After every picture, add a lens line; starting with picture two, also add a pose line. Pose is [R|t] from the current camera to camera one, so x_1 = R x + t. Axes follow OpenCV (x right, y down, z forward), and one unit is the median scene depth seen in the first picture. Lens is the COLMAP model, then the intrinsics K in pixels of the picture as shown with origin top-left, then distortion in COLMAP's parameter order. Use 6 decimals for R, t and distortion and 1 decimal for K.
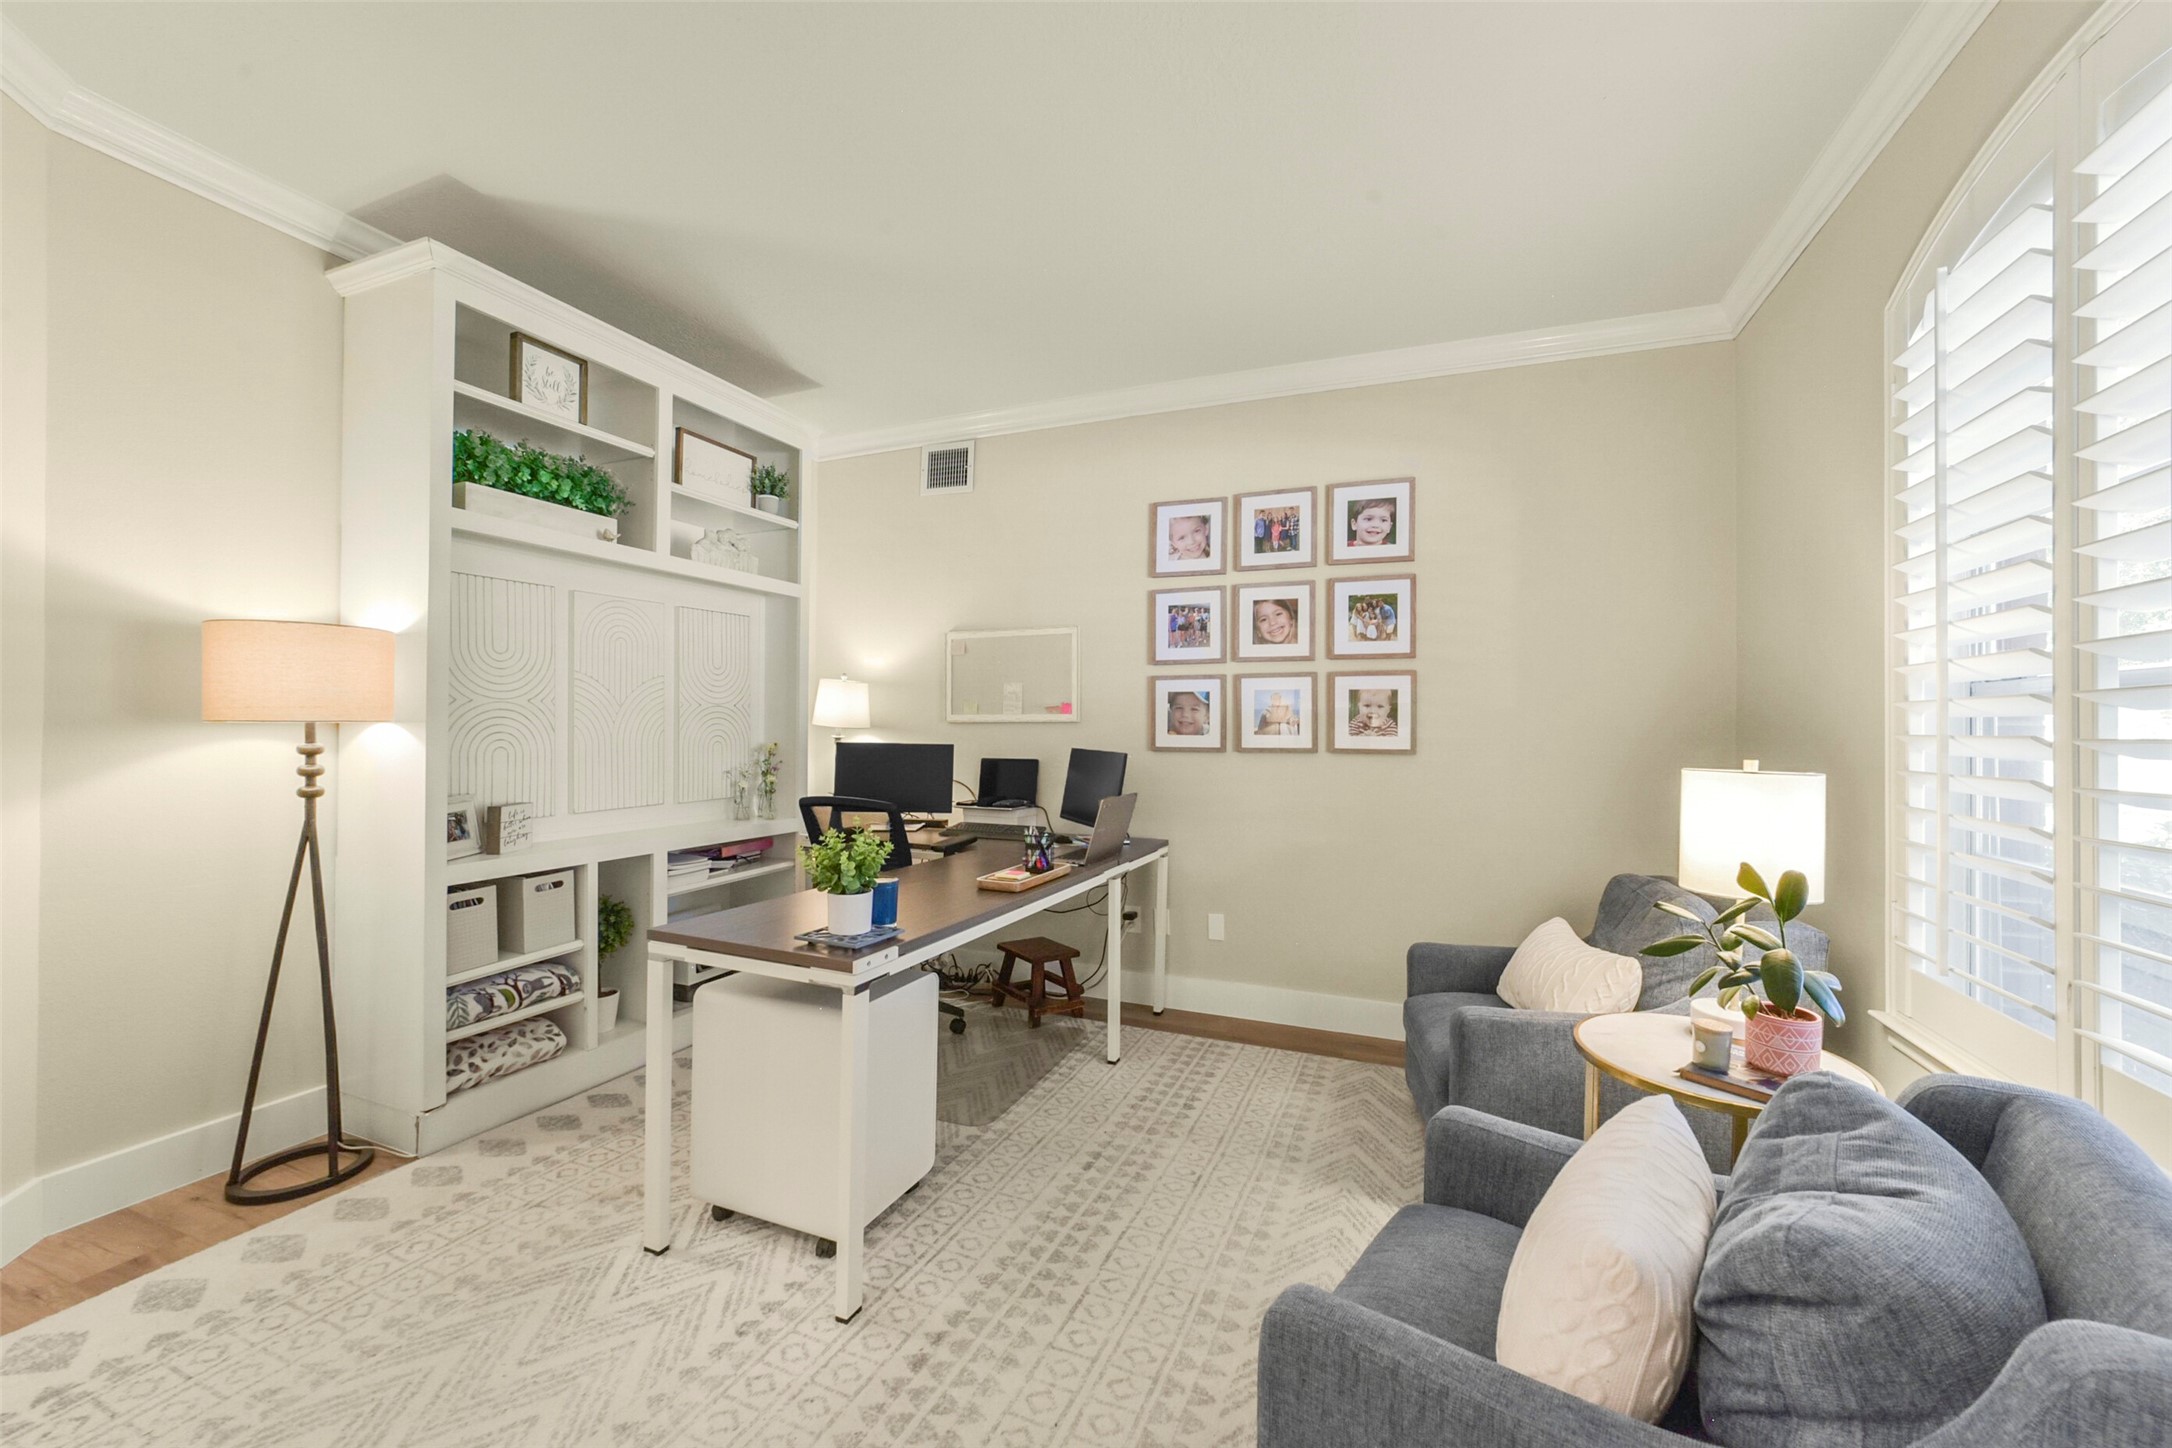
lens RADIAL K [[865.9, 0, 1088.5], [0, 865.9, 723.8], [0, 0, 1]] dist [-0.025985, 0.002935]
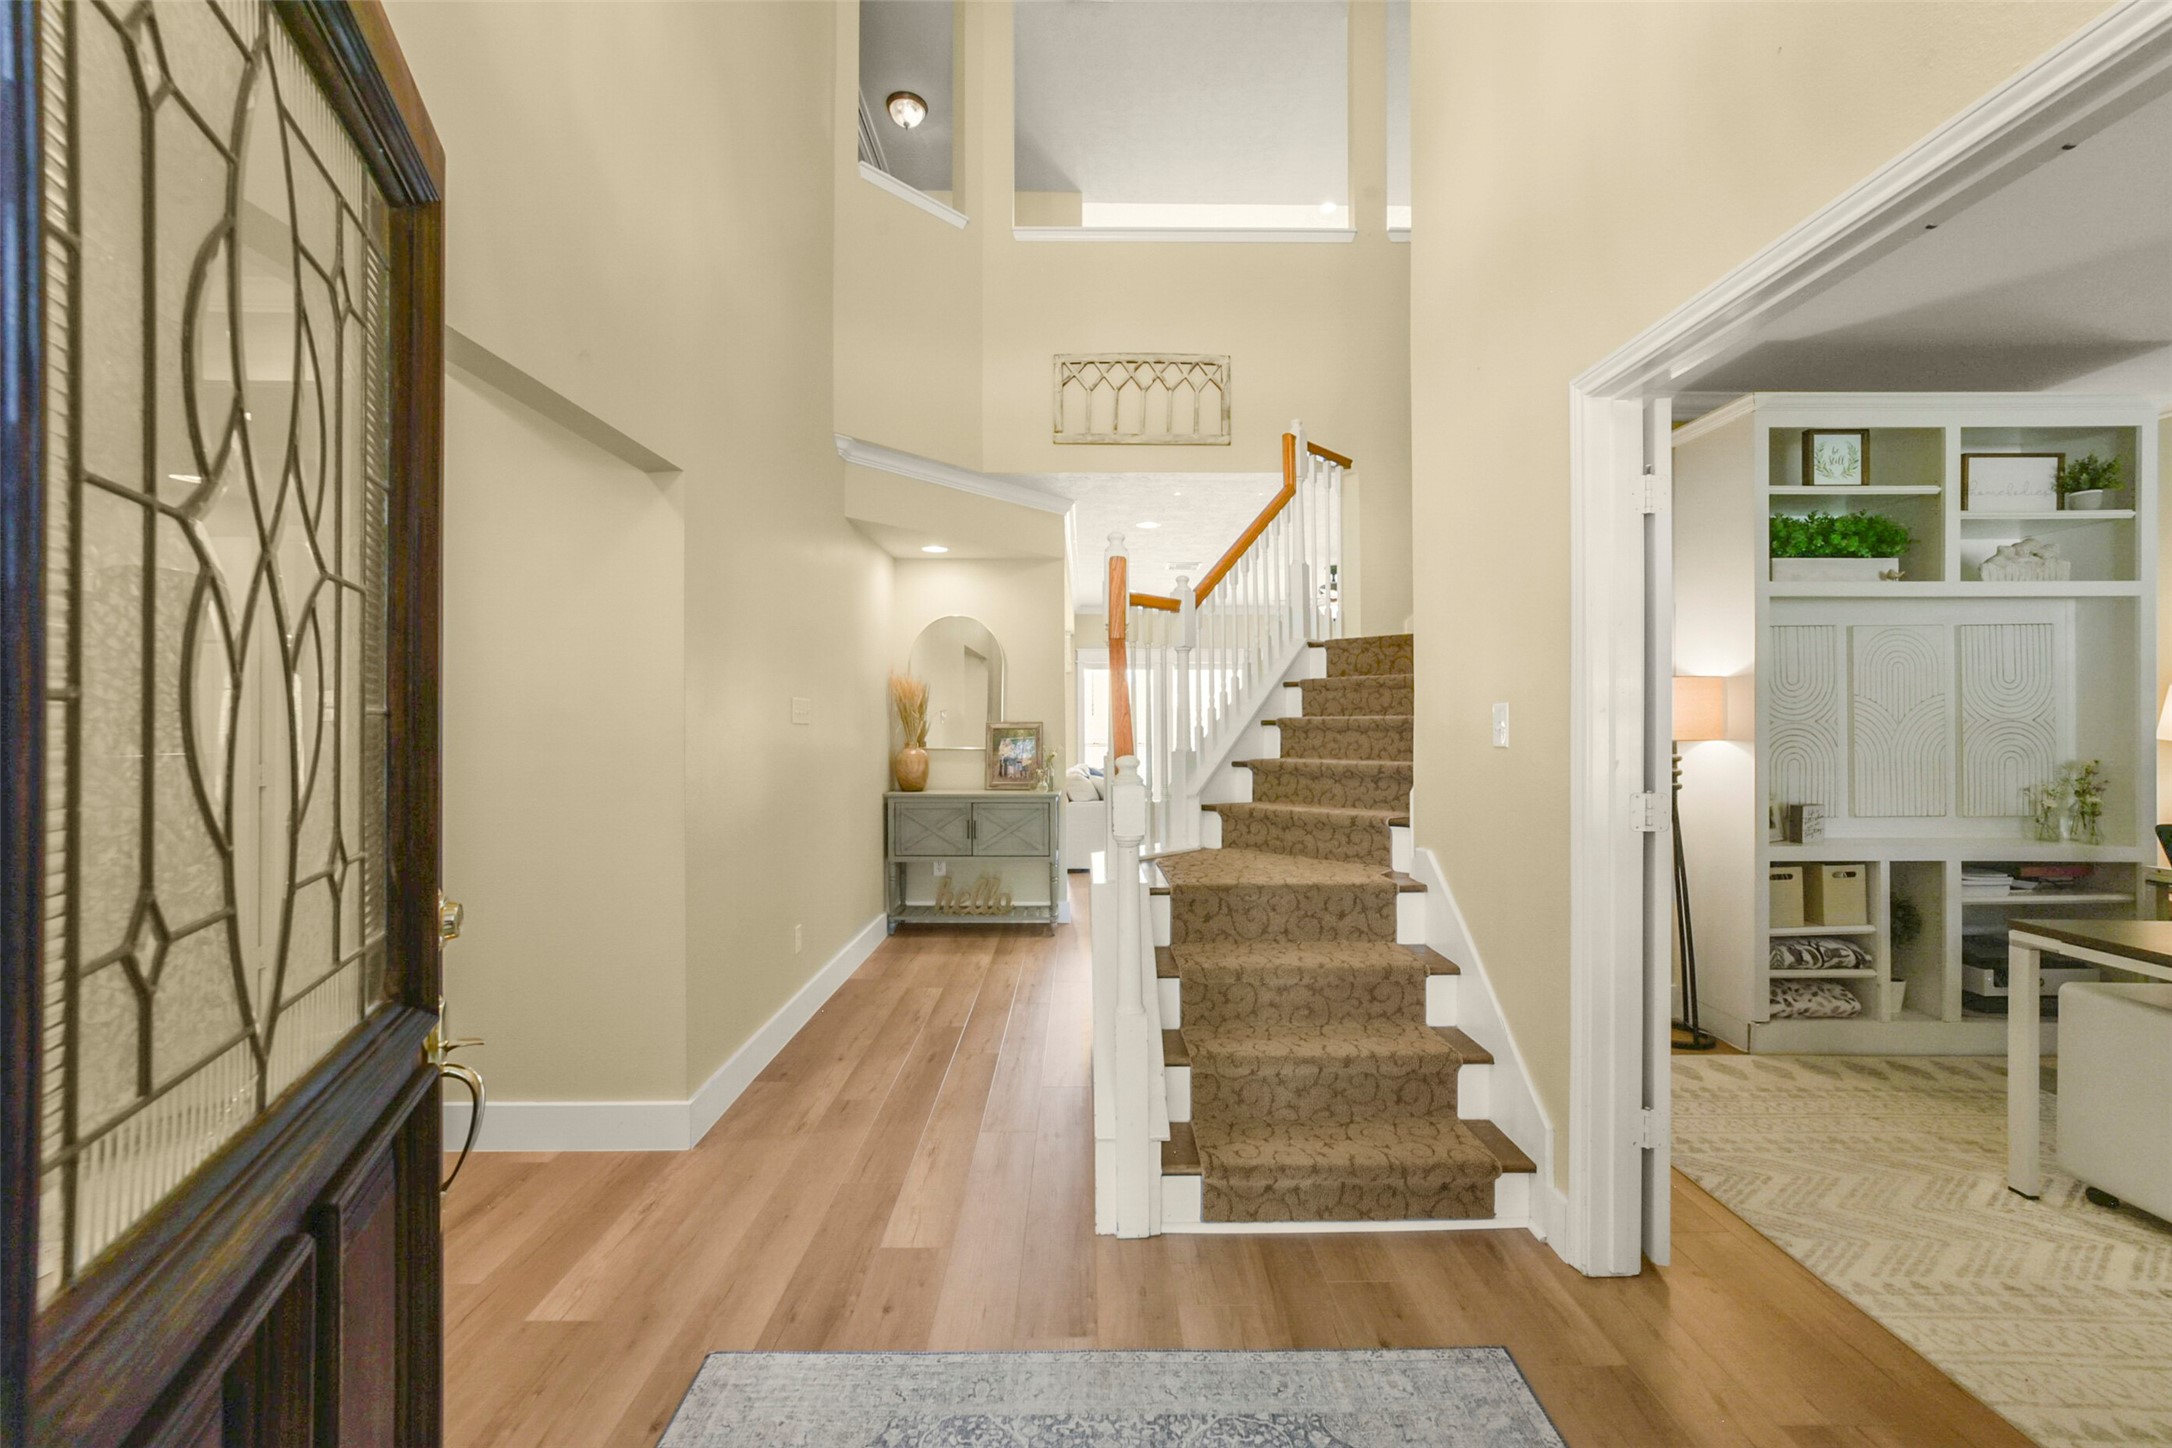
lens RADIAL K [[824.5, 0, 1084.9], [0, 824.5, 727.7], [0, 0, 1]] dist [-0.003737, 0.002044]
pose [[0.390193, -0.007234, -0.920705, 0.026066], [0.004629, 0.999972, -0.005895, -0.017005], [0.920721, -0.001962, 0.390215, -0.444323]]
